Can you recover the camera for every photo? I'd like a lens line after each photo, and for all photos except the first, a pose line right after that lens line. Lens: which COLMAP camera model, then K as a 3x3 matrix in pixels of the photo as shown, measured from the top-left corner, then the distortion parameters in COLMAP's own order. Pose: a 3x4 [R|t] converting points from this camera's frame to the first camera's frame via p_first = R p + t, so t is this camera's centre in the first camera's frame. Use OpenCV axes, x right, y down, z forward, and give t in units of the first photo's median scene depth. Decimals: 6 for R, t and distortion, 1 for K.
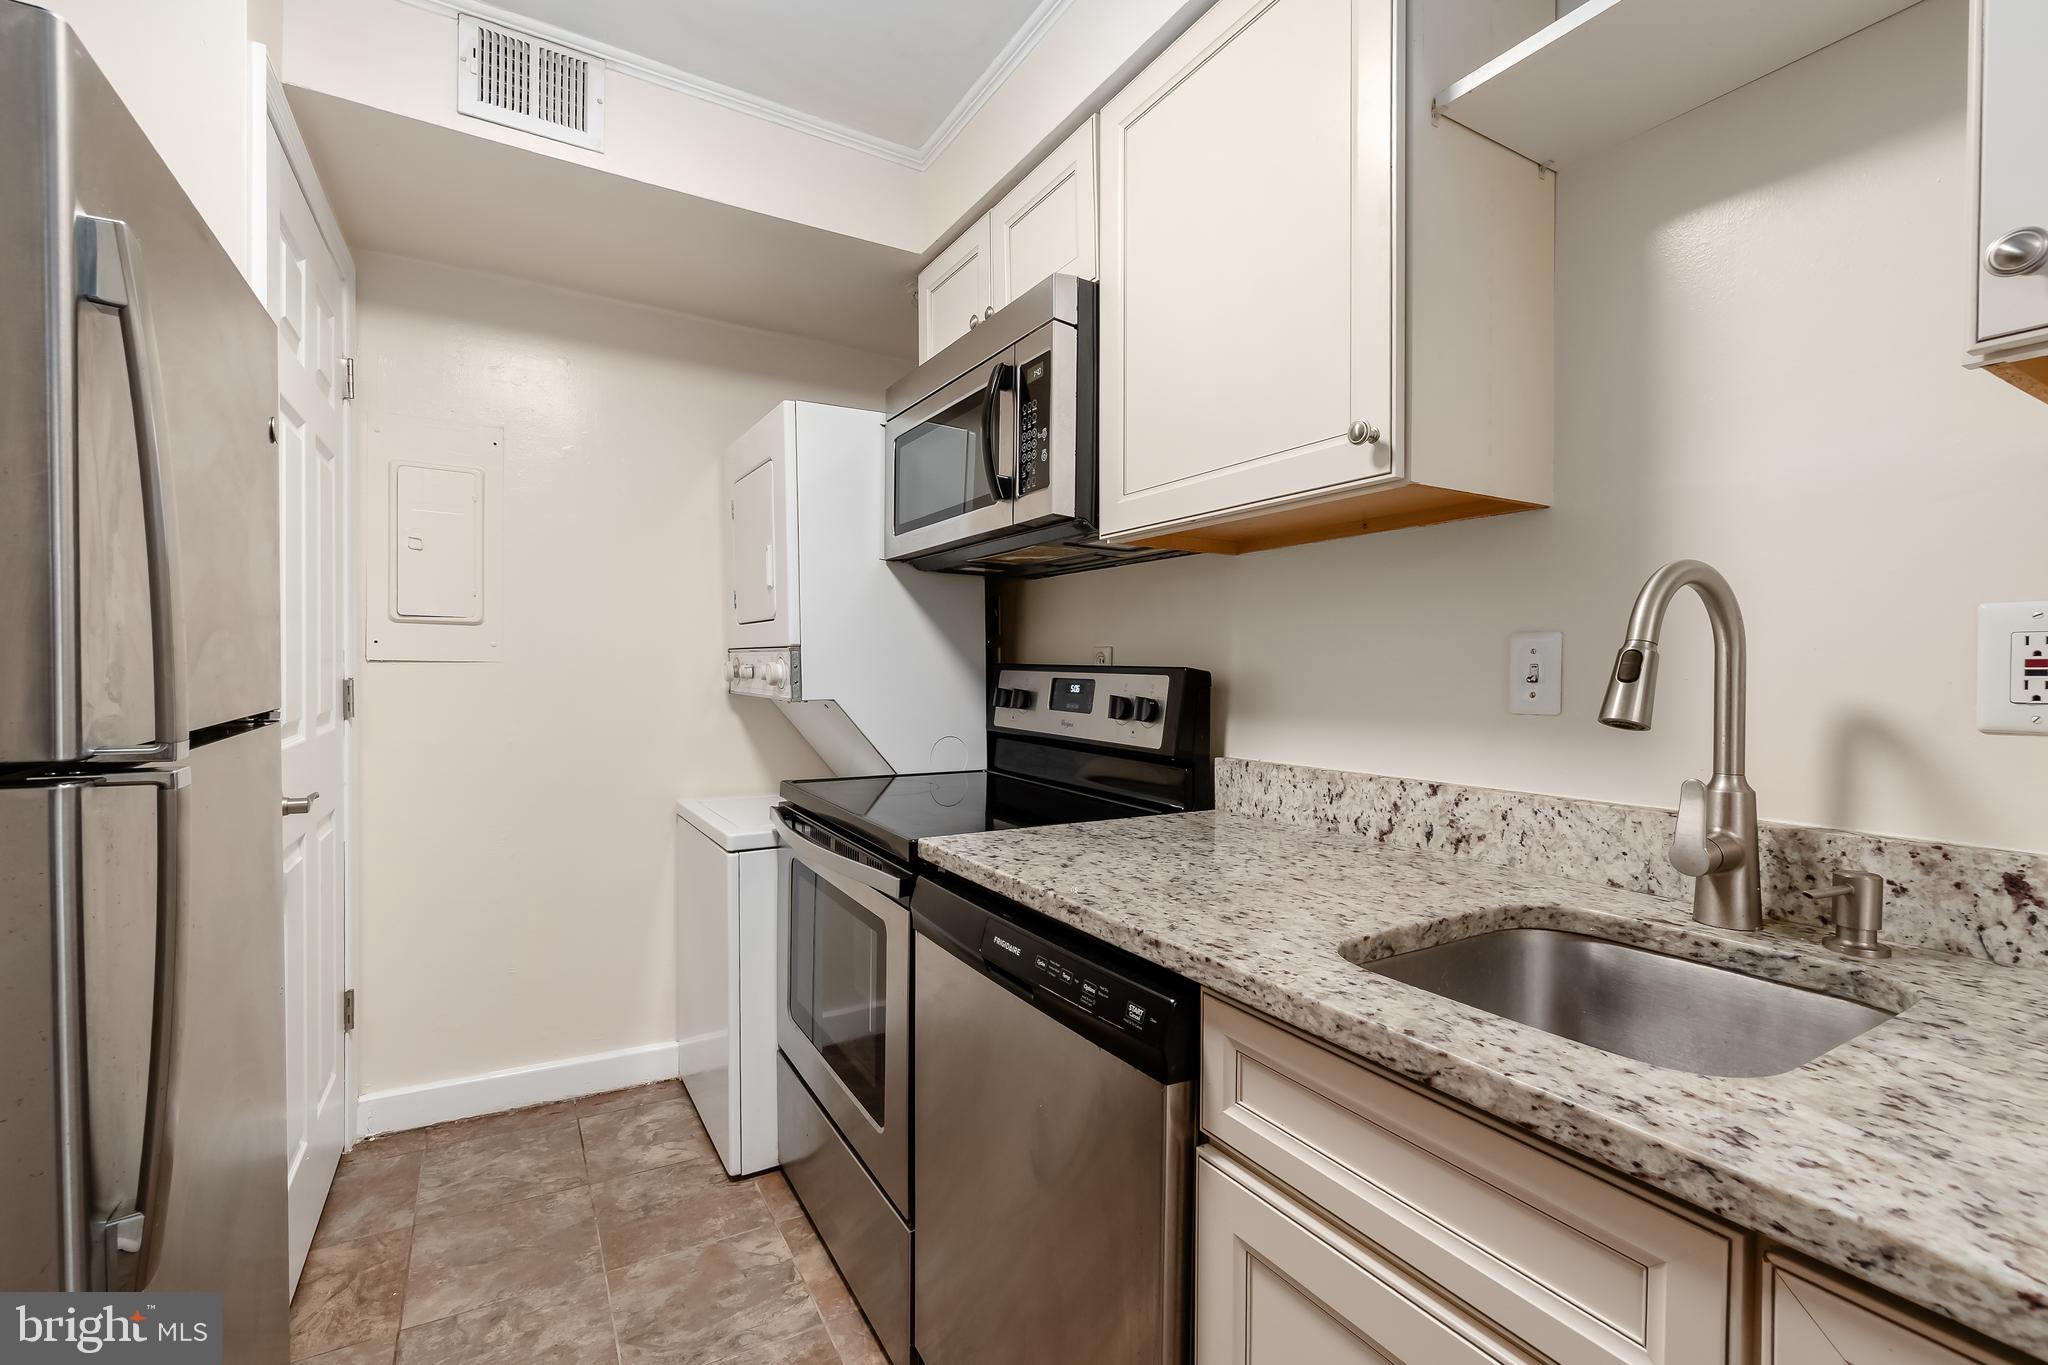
lens RADIAL K [[903.9, 0, 1027.5], [0, 903.9, 680.2], [0, 0, 1]] dist [0.003703, -0.000011]
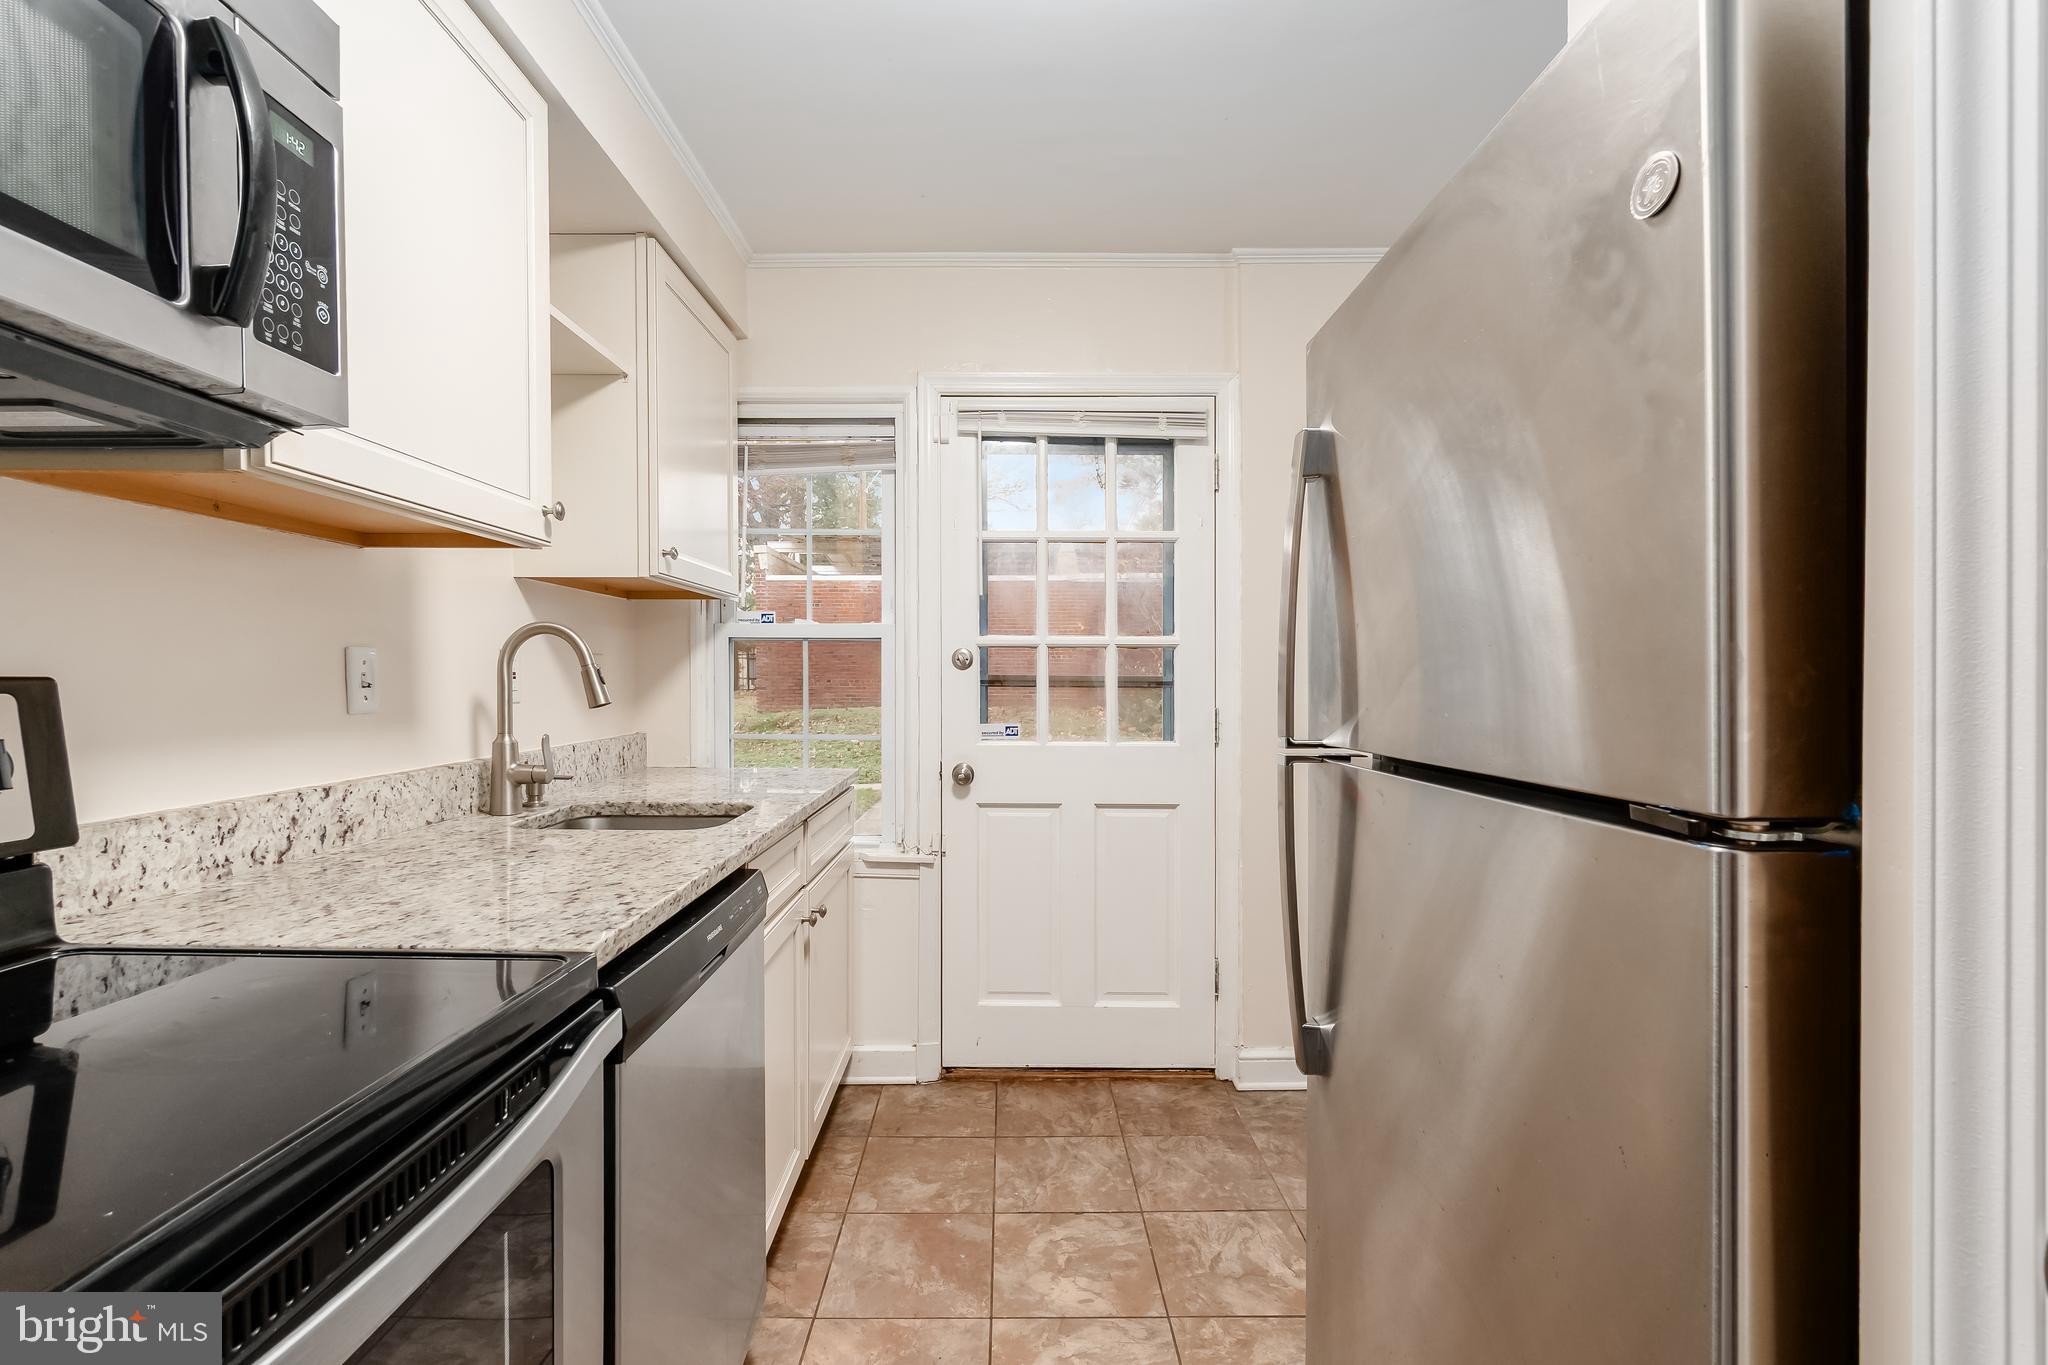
lens RADIAL K [[903.9, 0, 1022.0], [0, 903.9, 680.2], [0, 0, 1]] dist [0.003703, -0.000011]
pose [[-0.864129, -0.005790, 0.503238, -0.742560], [0.005426, 0.999769, 0.020820, -0.025239], [-0.503242, 0.020722, -0.863897, 1.434724]]
